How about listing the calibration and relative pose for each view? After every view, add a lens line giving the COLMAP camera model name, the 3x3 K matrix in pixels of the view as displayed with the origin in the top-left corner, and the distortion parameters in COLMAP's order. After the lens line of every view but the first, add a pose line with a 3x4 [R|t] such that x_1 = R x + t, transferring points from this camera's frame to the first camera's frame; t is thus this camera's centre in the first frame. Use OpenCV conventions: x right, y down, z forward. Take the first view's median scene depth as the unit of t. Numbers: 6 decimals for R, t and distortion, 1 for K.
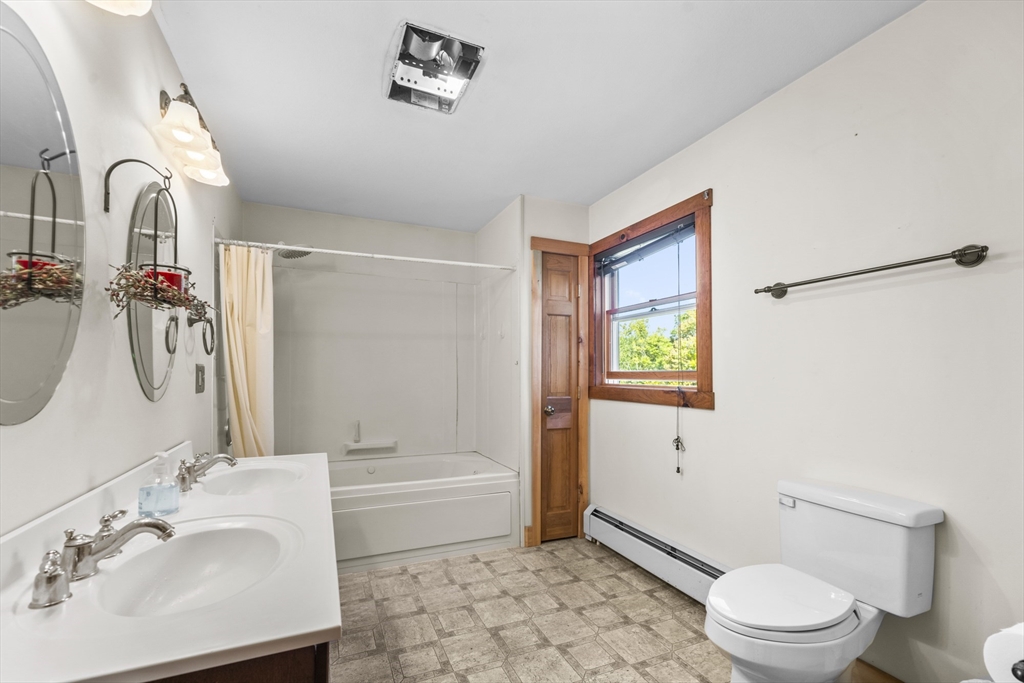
lens RADIAL K [[432.5, 0, 506.5], [0, 432.5, 360.0], [0, 0, 1]] dist [0.000393, 0.000085]
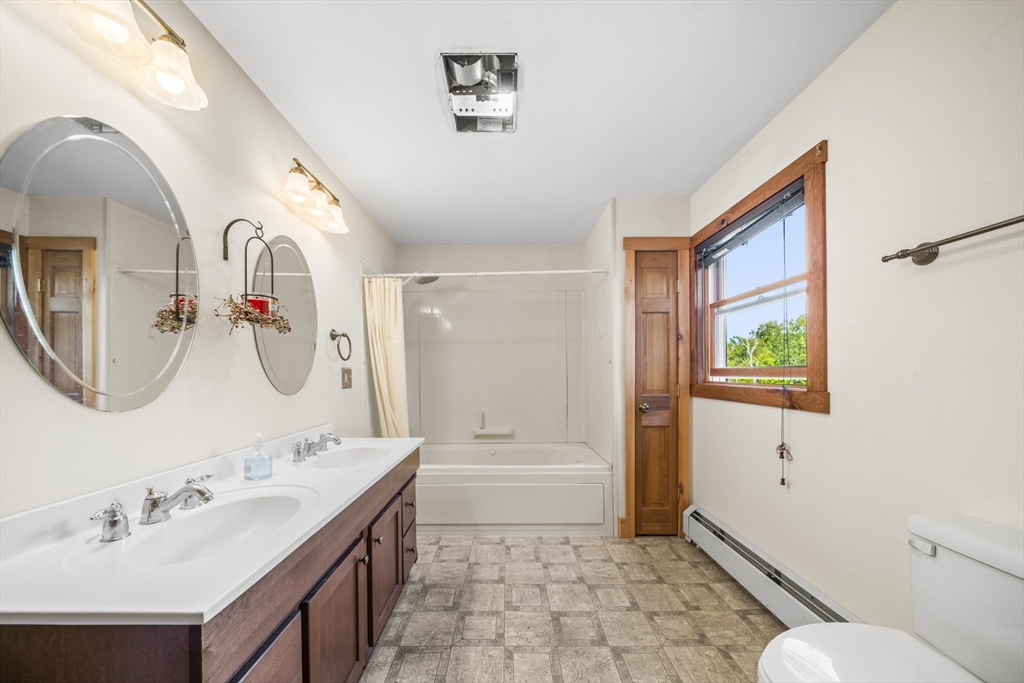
lens RADIAL K [[358.8, 0, 511.8], [0, 358.8, 370.5], [0, 0, 1]] dist [-0.001713, -0.000108]
pose [[0.920173, -0.012122, -0.391324, 0.189640], [0.022487, 0.999507, 0.021917, 0.005343], [0.390865, -0.028967, 0.919992, 0.143864]]
